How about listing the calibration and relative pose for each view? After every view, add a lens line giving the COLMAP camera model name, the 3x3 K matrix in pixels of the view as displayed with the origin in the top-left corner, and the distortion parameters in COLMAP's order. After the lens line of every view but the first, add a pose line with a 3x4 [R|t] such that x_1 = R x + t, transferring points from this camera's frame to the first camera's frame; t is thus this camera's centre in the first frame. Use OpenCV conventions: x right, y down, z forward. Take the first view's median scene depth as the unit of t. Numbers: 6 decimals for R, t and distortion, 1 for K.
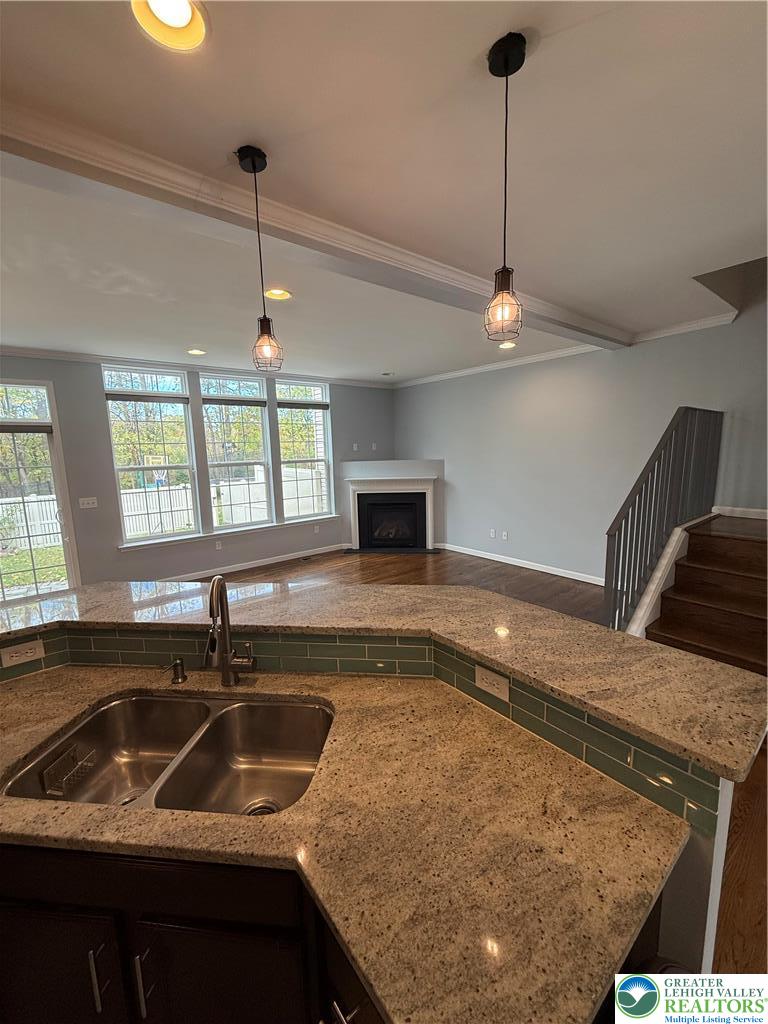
lens RADIAL K [[407.7, 0, 384.9], [0, 407.7, 508.5], [0, 0, 1]] dist [-0.004168, 0.000868]
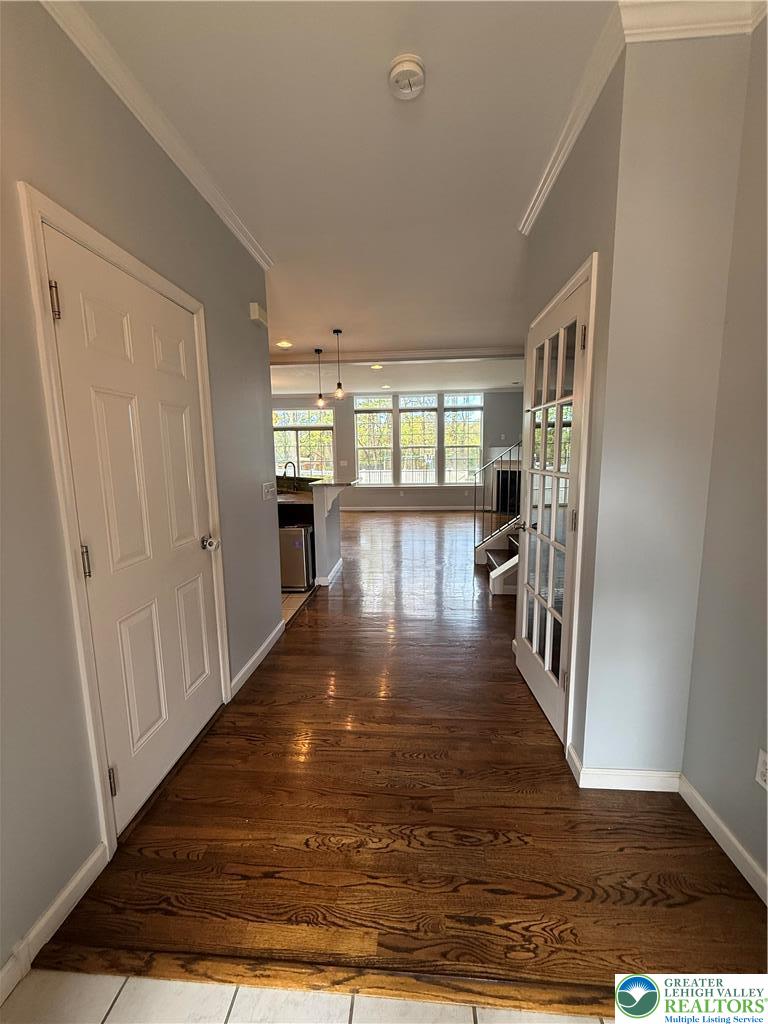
lens RADIAL K [[407.7, 0, 383.1], [0, 407.7, 511.4], [0, 0, 1]] dist [-0.004168, 0.000868]
pose [[0.731190, 0.098030, -0.675094, 0.723040], [-0.102764, 0.994156, 0.033057, 0.118394], [0.674389, 0.045204, 0.736991, -0.335285]]
